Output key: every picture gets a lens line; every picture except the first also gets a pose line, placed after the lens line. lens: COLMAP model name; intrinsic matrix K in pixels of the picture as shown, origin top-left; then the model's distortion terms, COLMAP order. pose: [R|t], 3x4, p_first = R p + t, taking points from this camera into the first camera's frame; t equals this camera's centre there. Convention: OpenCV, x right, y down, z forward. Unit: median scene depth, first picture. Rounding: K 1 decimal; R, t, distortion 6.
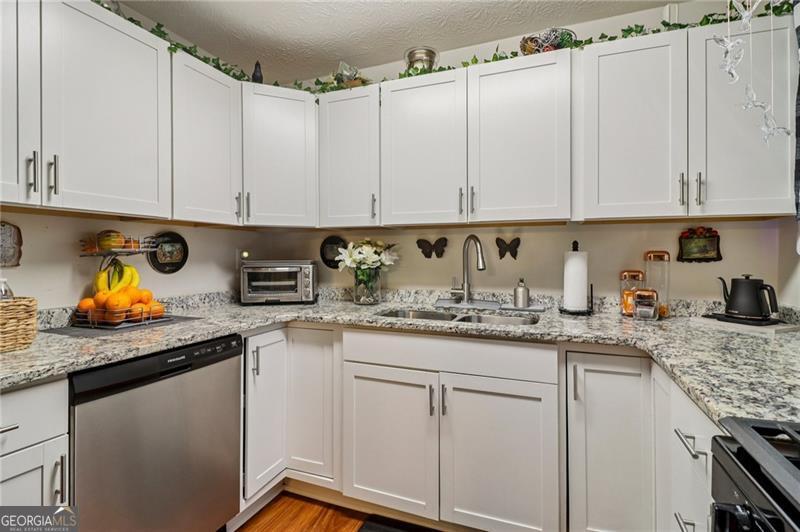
lens RADIAL K [[388.5, 0, 397.5], [0, 388.5, 256.2], [0, 0, 1]] dist [-0.010241, -0.000161]
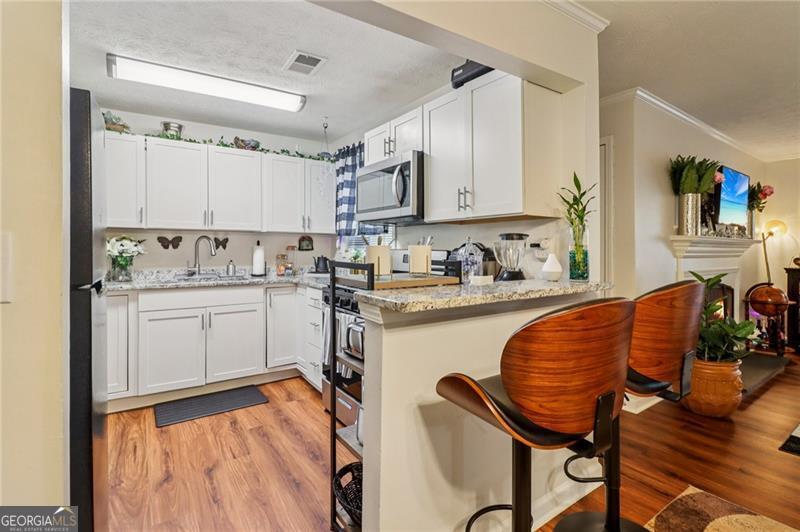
lens RADIAL K [[390.0, 0, 410.4], [0, 390.0, 262.3], [0, 0, 1]] dist [-0.001958, -0.000303]
pose [[0.539876, -0.028999, 0.841245, -0.796300], [-0.003406, 0.999323, 0.036635, -0.003170], [-0.841737, -0.022644, 0.539412, -0.746686]]
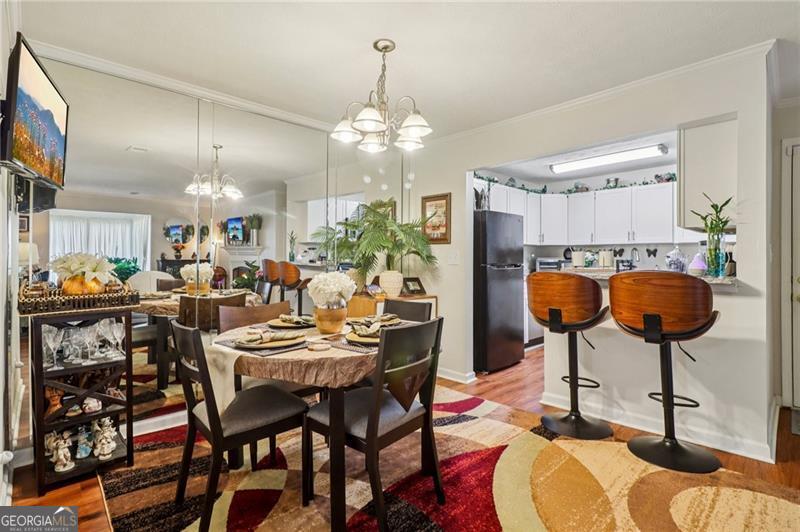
lens RADIAL K [[388.5, 0, 397.5], [0, 388.5, 256.2], [0, 0, 1]] dist [-0.010241, -0.000161]
pose [[0.910958, 0.002255, -0.412494, -0.181477], [-0.004338, 0.999982, -0.004114, 0.016932], [0.412477, 0.005538, 0.910951, -1.984109]]
